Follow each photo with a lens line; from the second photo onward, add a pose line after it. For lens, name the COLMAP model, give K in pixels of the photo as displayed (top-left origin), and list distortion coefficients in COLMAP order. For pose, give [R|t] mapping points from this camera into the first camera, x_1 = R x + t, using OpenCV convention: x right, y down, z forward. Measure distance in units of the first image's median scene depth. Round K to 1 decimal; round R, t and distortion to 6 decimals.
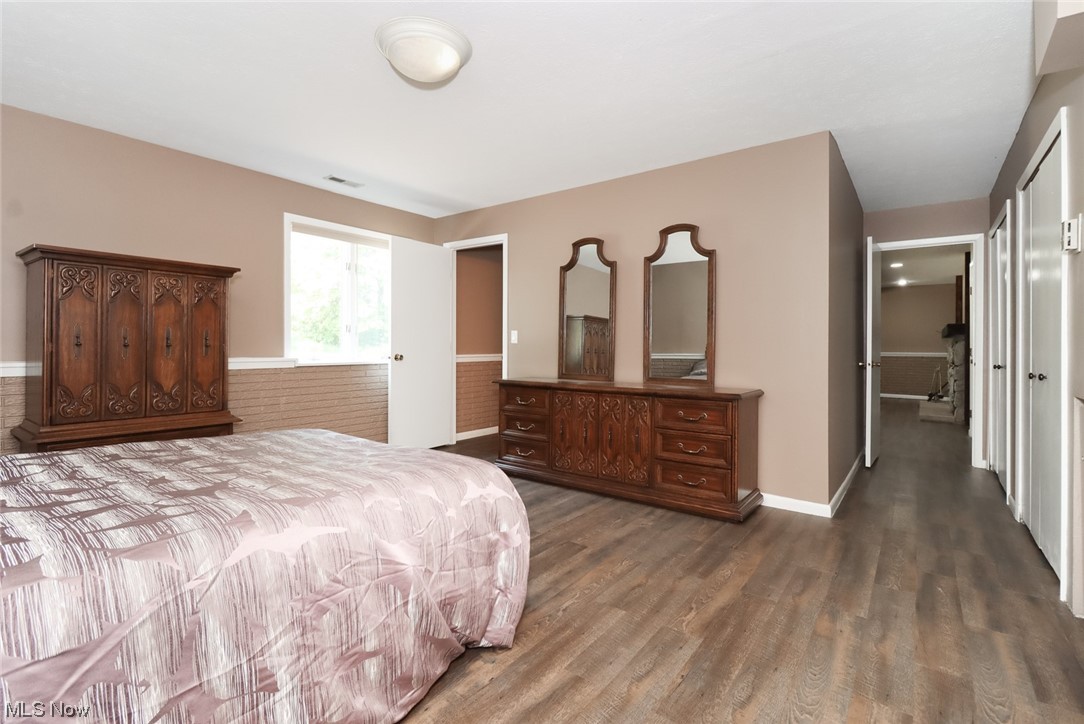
lens RADIAL K [[518.6, 0, 539.7], [0, 518.6, 340.6], [0, 0, 1]] dist [0.012711, -0.001277]
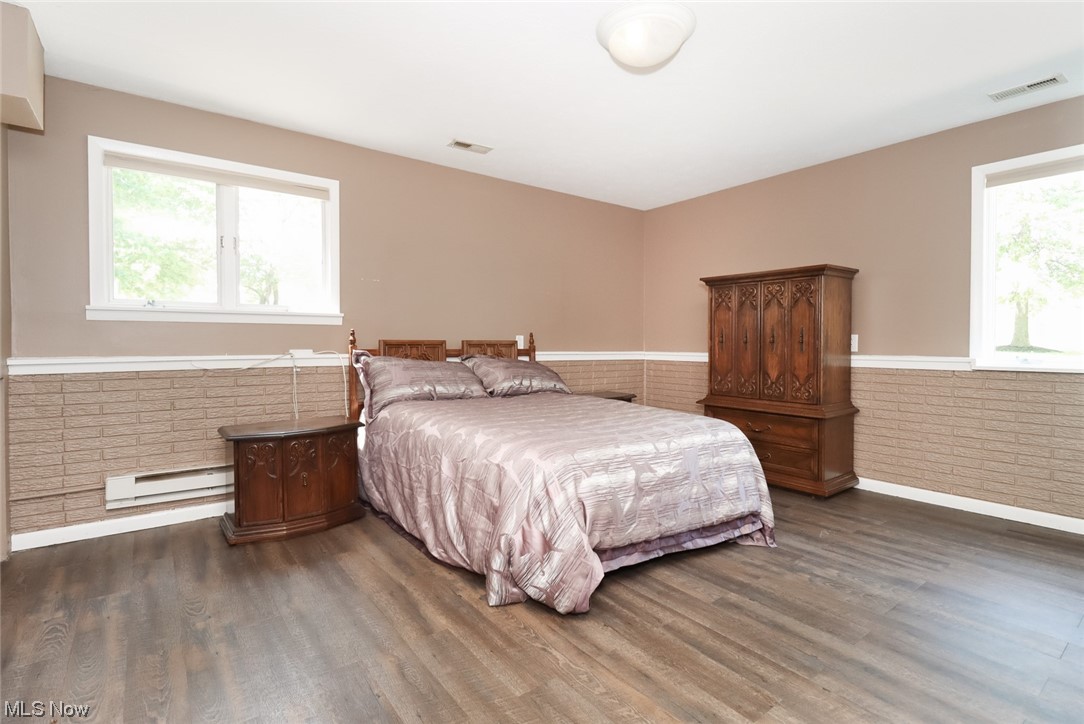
lens RADIAL K [[518.6, 0, 539.7], [0, 518.6, 340.6], [0, 0, 1]] dist [0.012711, -0.001277]
pose [[-0.292860, -0.009008, -0.956113, 0.673237], [0.007174, 0.999907, -0.011618, 0.018387], [0.956128, -0.010262, -0.292768, 0.968846]]
